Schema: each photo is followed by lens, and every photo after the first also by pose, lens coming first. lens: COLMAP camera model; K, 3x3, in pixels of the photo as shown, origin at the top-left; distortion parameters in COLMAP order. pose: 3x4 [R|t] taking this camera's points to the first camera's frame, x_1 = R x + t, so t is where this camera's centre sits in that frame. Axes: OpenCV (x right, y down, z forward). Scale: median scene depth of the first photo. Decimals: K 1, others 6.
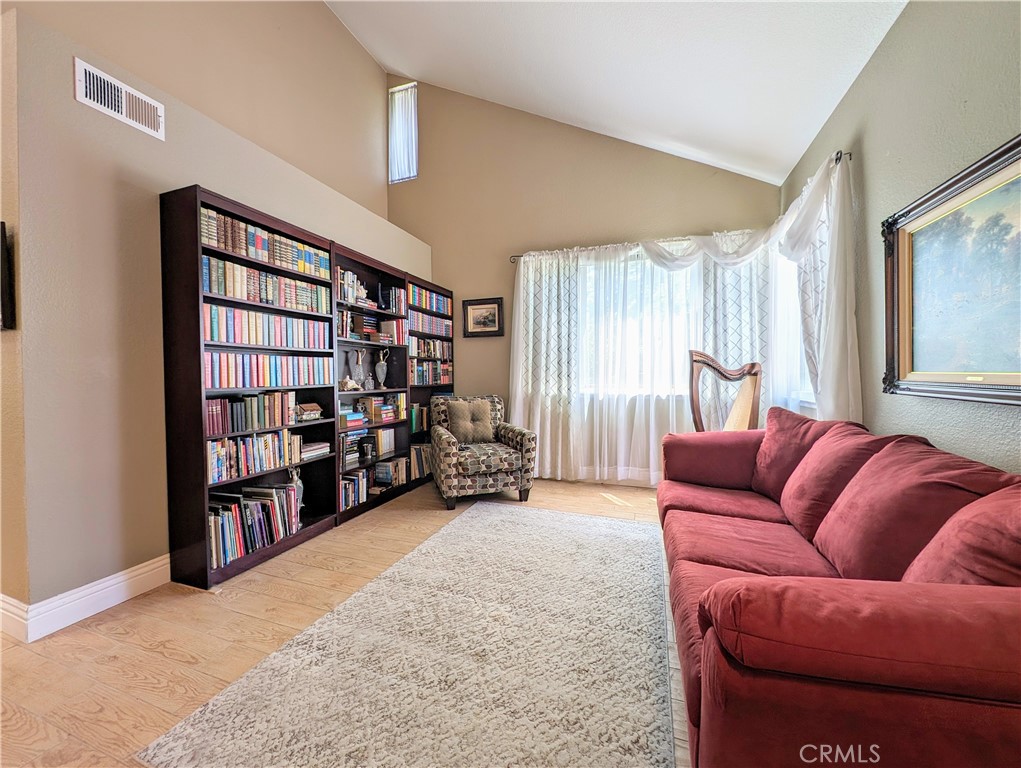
lens RADIAL K [[383.8, 0, 513.2], [0, 383.8, 379.7], [0, 0, 1]] dist [-0.002583, -0.000229]
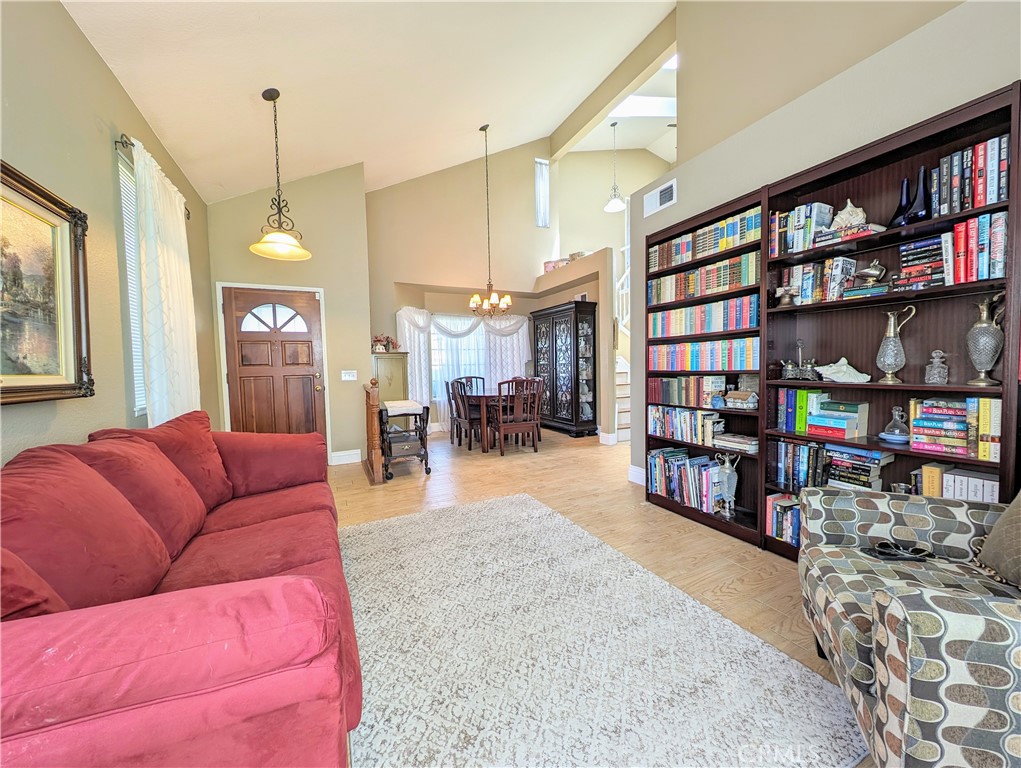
lens RADIAL K [[383.8, 0, 513.2], [0, 383.8, 379.7], [0, 0, 1]] dist [-0.002583, -0.000229]
pose [[-0.701397, 0.046380, -0.711260, 0.473908], [0.014196, 0.998592, 0.051117, -0.017112], [0.712629, 0.025756, -0.701068, 1.234652]]
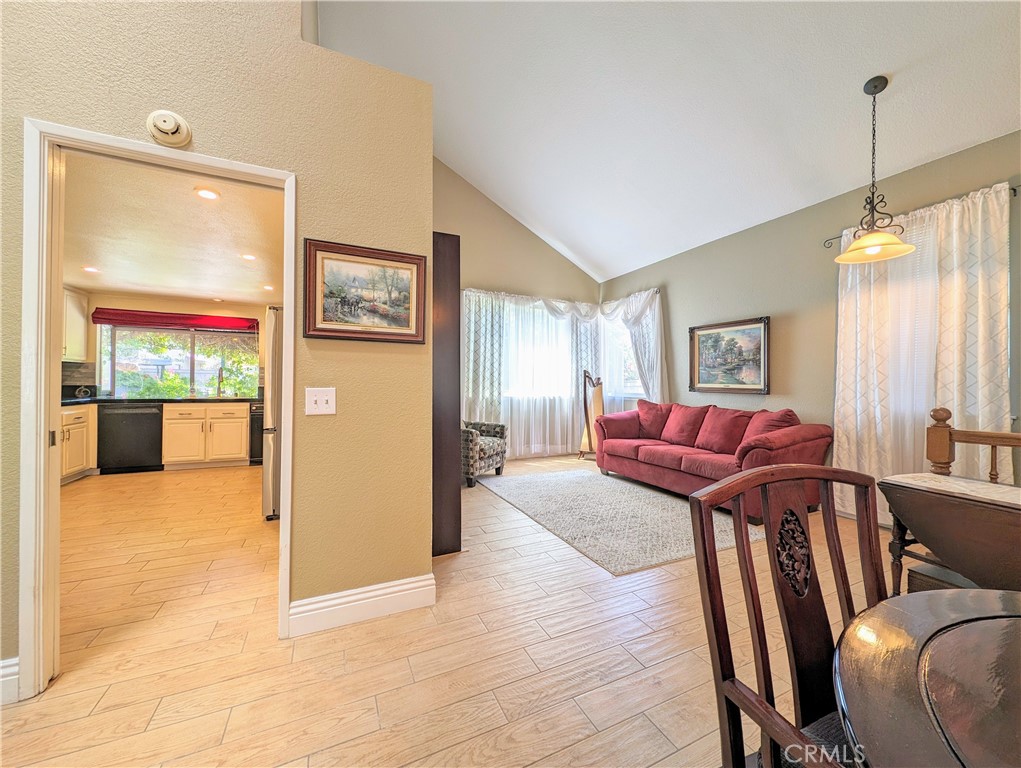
lens RADIAL K [[383.8, 0, 513.2], [0, 383.8, 379.7], [0, 0, 1]] dist [-0.002583, -0.000229]
pose [[0.712494, 0.013218, 0.701554, -1.153164], [0.001169, 0.999799, -0.020025, 0.003415], [-0.701677, 0.015088, 0.712335, -0.028682]]
